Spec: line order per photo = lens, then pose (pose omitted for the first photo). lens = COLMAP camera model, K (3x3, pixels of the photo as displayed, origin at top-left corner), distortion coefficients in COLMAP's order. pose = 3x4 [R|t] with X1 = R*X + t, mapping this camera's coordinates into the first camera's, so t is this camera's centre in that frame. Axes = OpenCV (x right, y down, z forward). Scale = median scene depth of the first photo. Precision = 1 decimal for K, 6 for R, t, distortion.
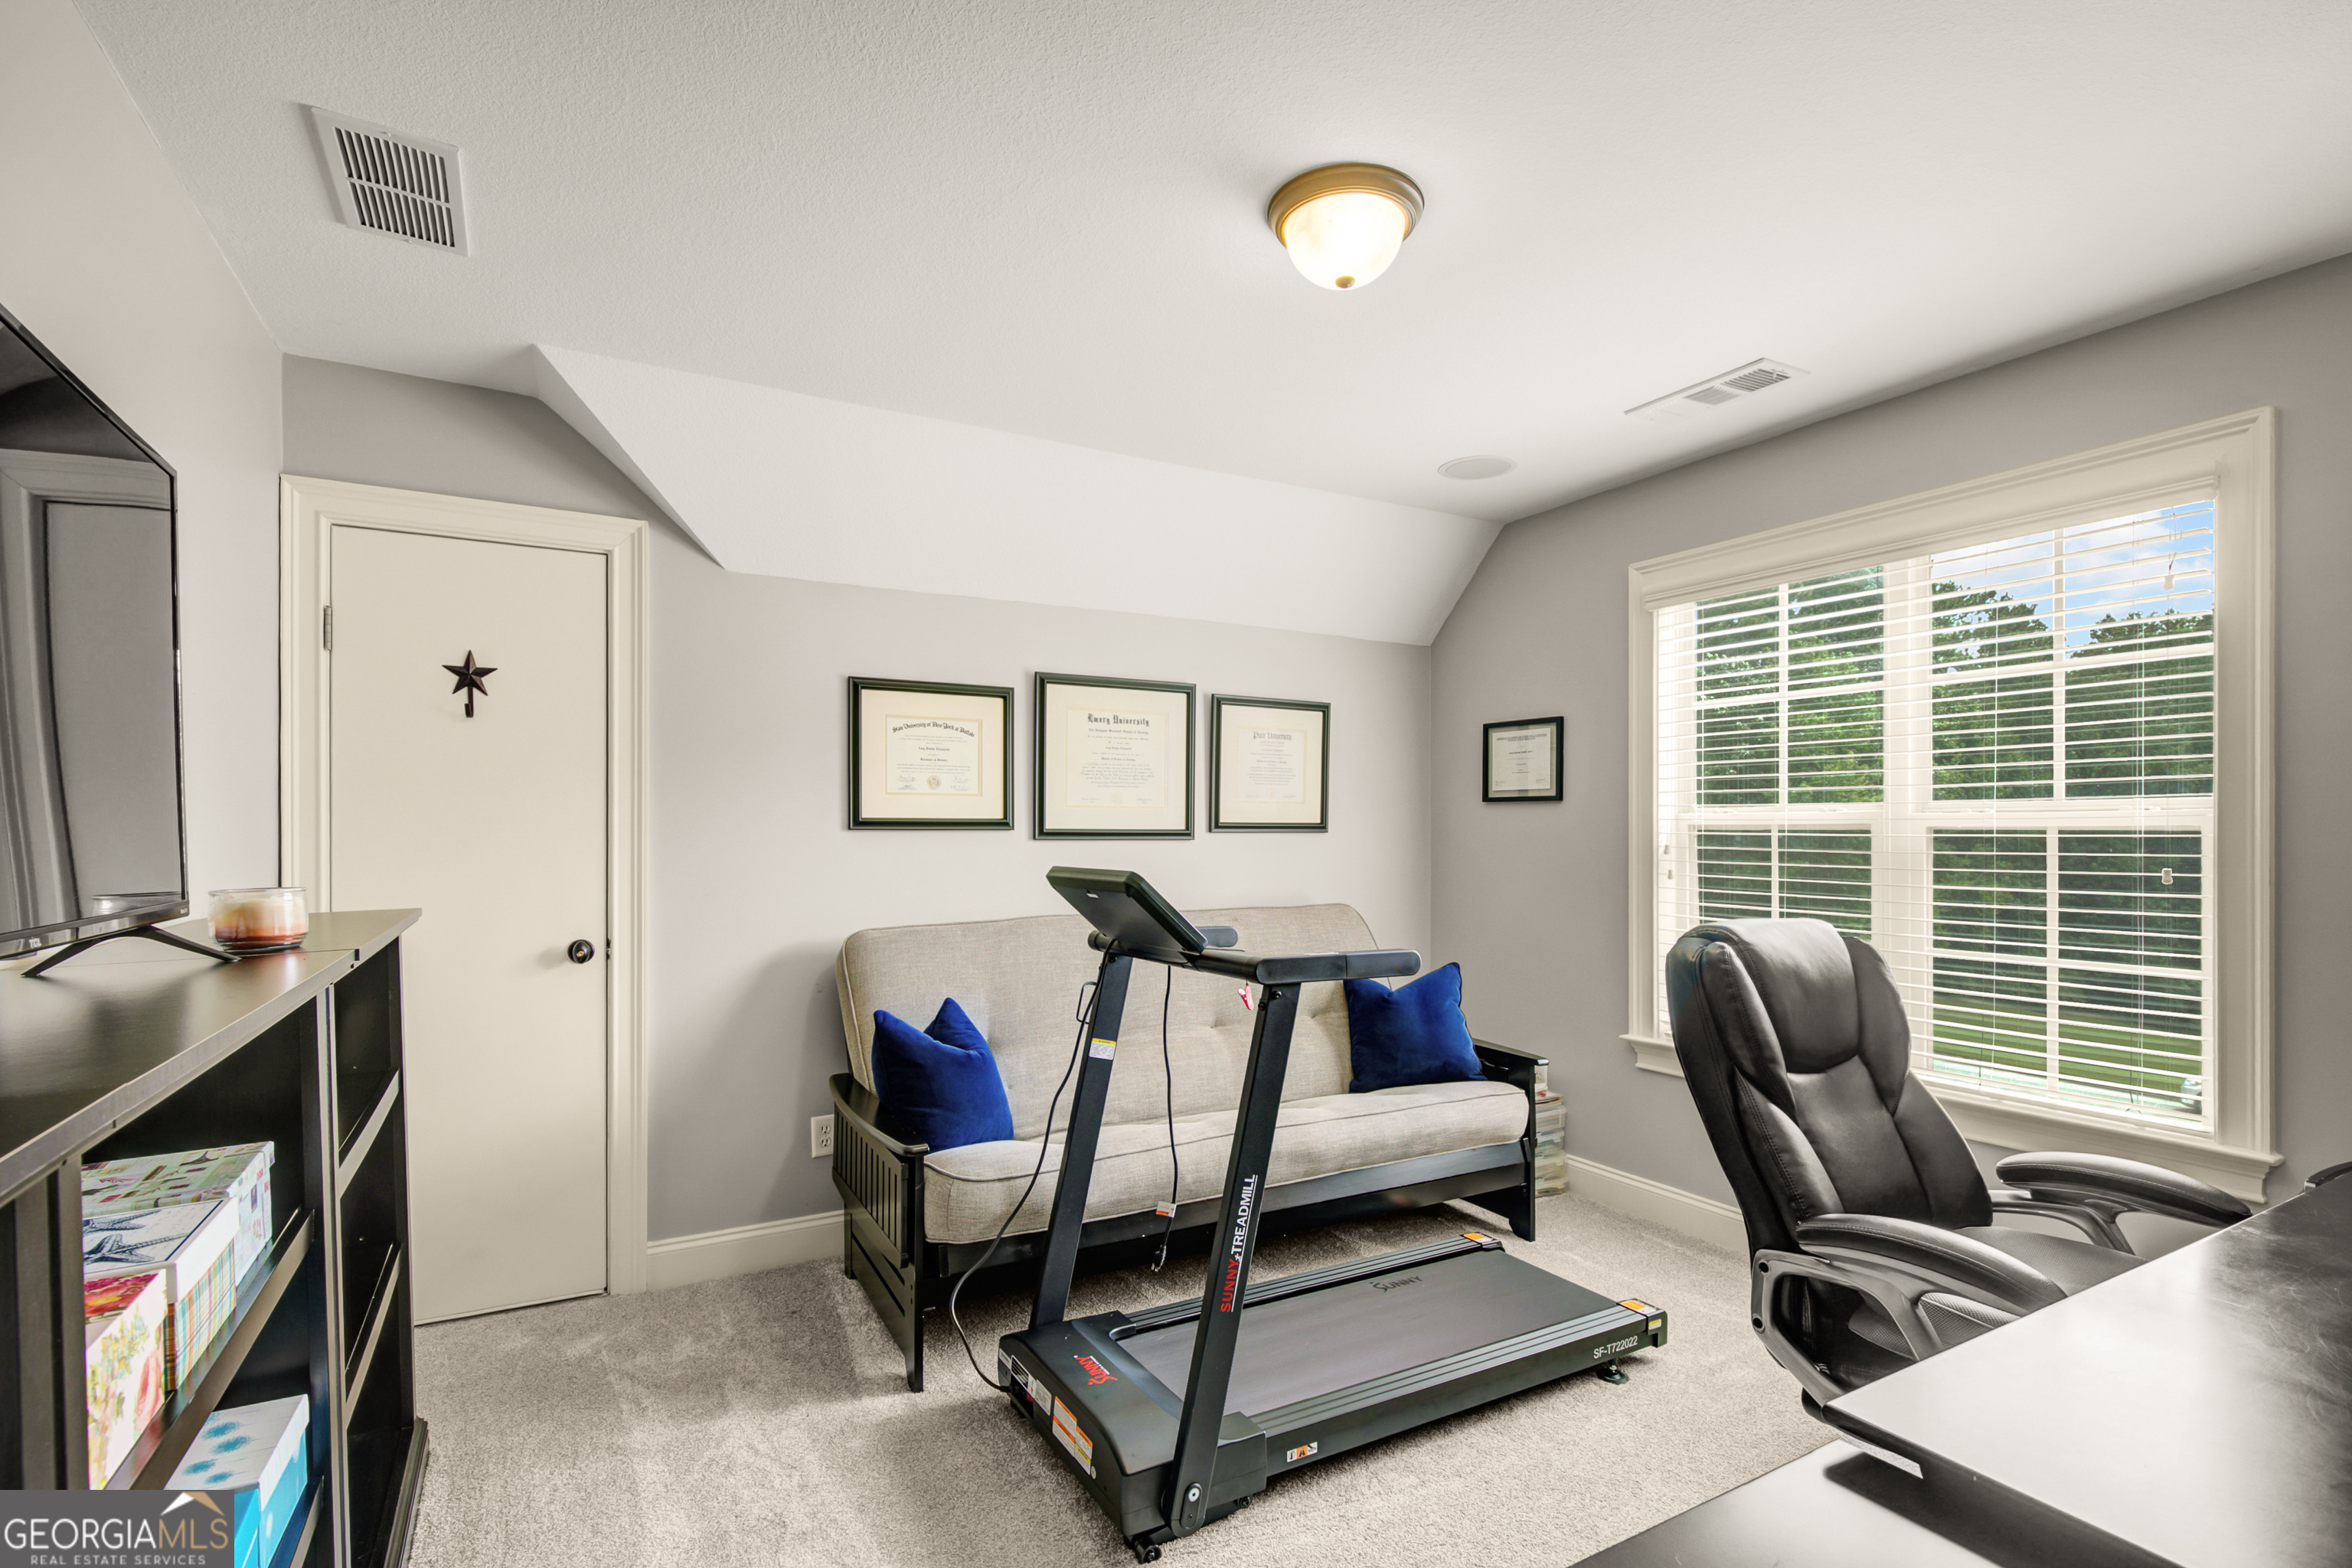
lens RADIAL K [[1105.9, 0, 1174.9], [0, 1105.9, 843.8], [0, 0, 1]] dist [0.000968, 0.000092]
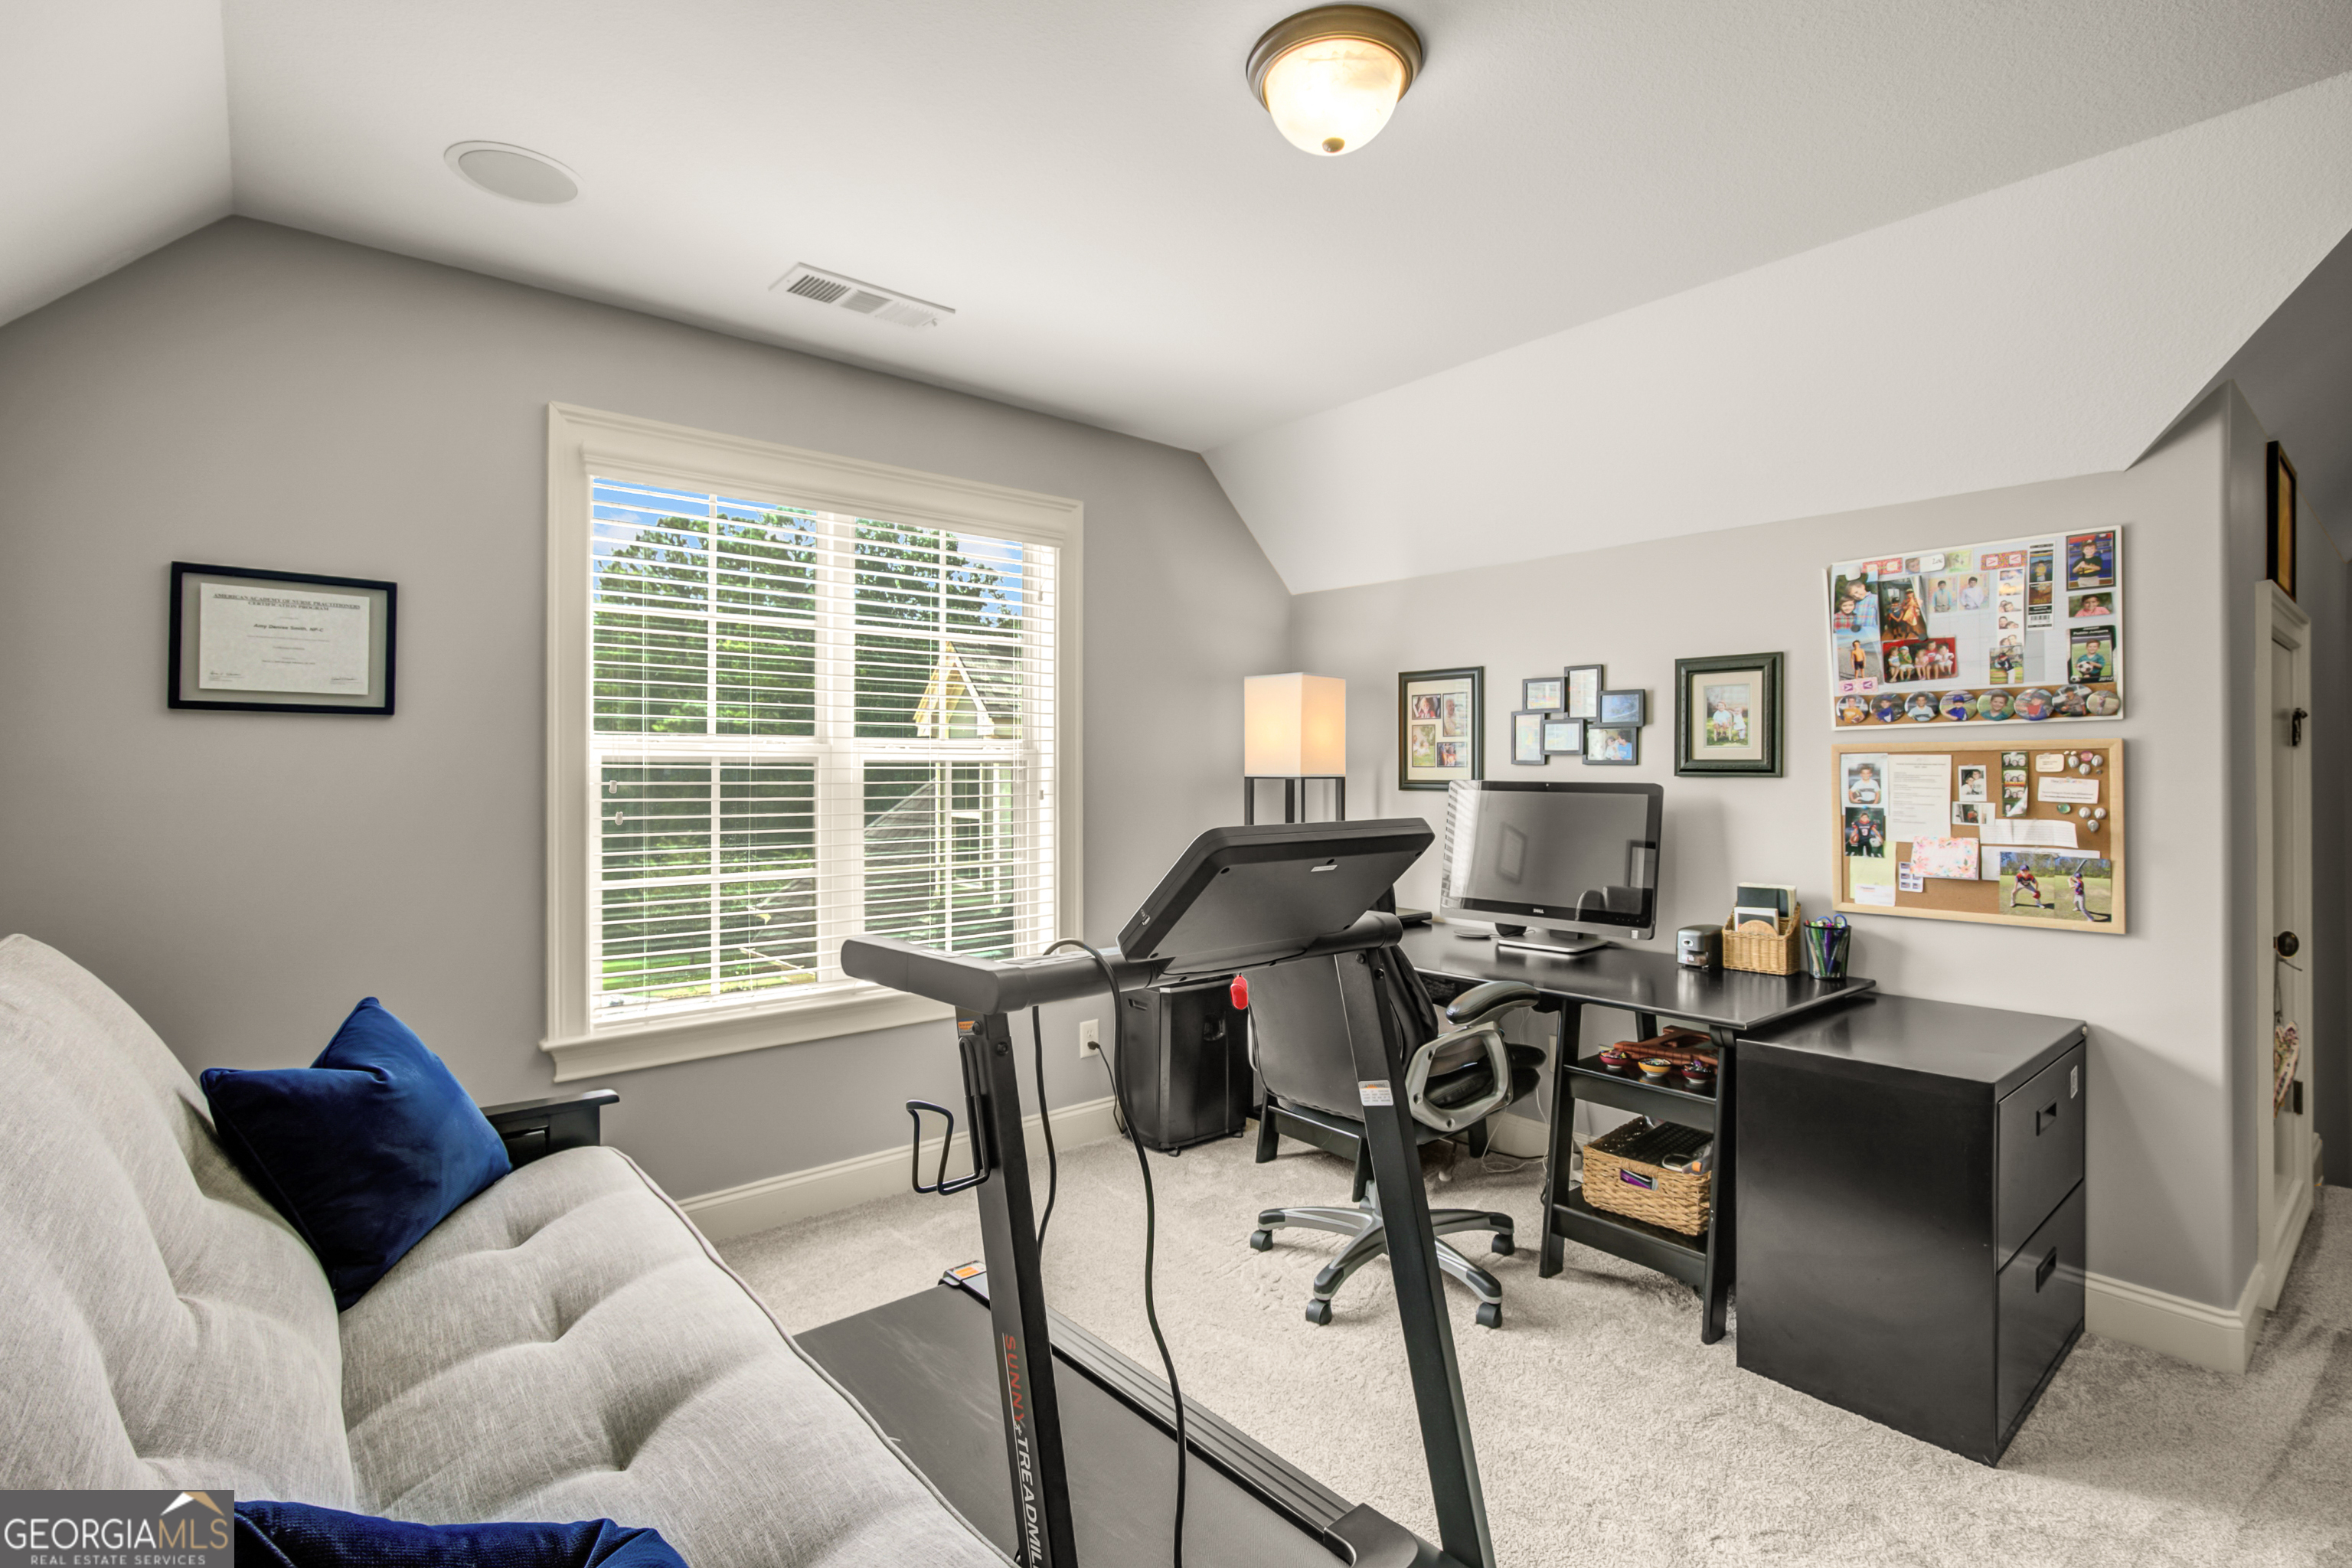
lens RADIAL K [[1103.4, 0, 1193.4], [0, 1103.4, 786.3], [0, 0, 1]] dist [0.000715, 0.000566]
pose [[-0.200555, -0.021001, 0.979457, -0.407103], [0.006444, 0.999720, 0.022755, -0.010183], [-0.979661, 0.010875, -0.200363, 0.754267]]
